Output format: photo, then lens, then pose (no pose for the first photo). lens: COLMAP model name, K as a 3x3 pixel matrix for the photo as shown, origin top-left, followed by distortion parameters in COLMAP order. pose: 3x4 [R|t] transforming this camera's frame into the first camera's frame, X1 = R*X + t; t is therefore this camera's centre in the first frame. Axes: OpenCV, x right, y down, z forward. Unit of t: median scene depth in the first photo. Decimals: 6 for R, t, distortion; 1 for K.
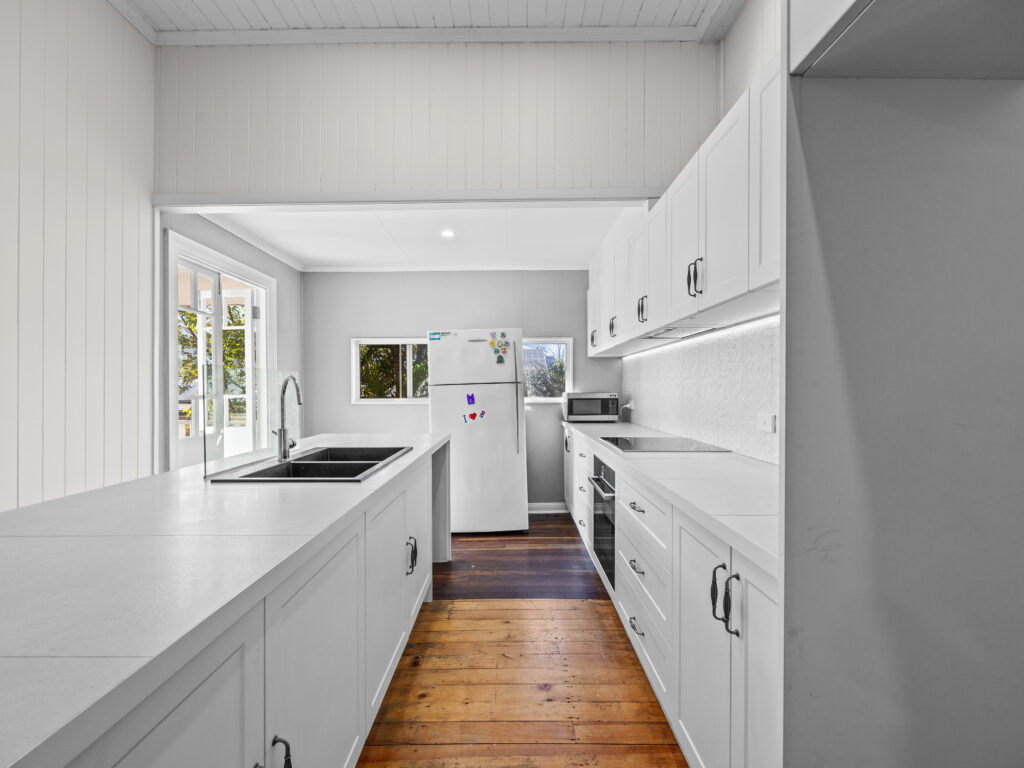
lens RADIAL K [[802.2, 0, 514.0], [0, 802.2, 390.8], [0, 0, 1]] dist [-0.007170, -0.004275]
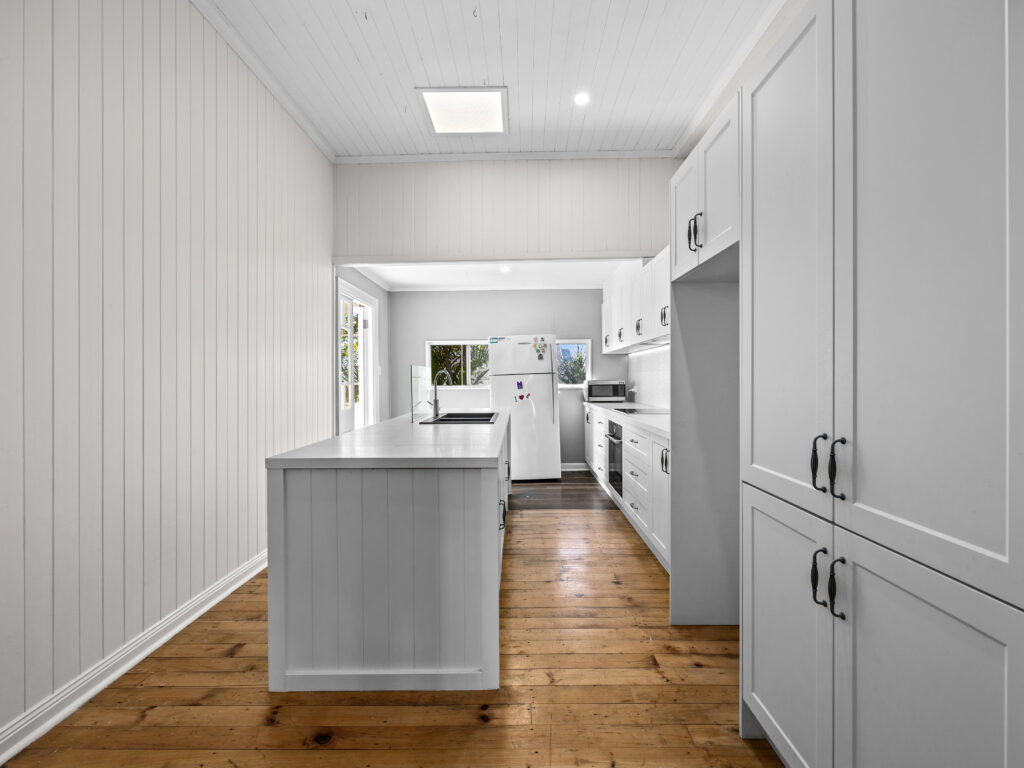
lens RADIAL K [[802.2, 0, 508.8], [0, 802.2, 378.2], [0, 0, 1]] dist [-0.007170, -0.004275]
pose [[0.999825, -0.003996, -0.018276, -0.047155], [0.003936, 0.999987, -0.003328, 0.002869], [0.018289, 0.003255, 0.999827, -0.401558]]
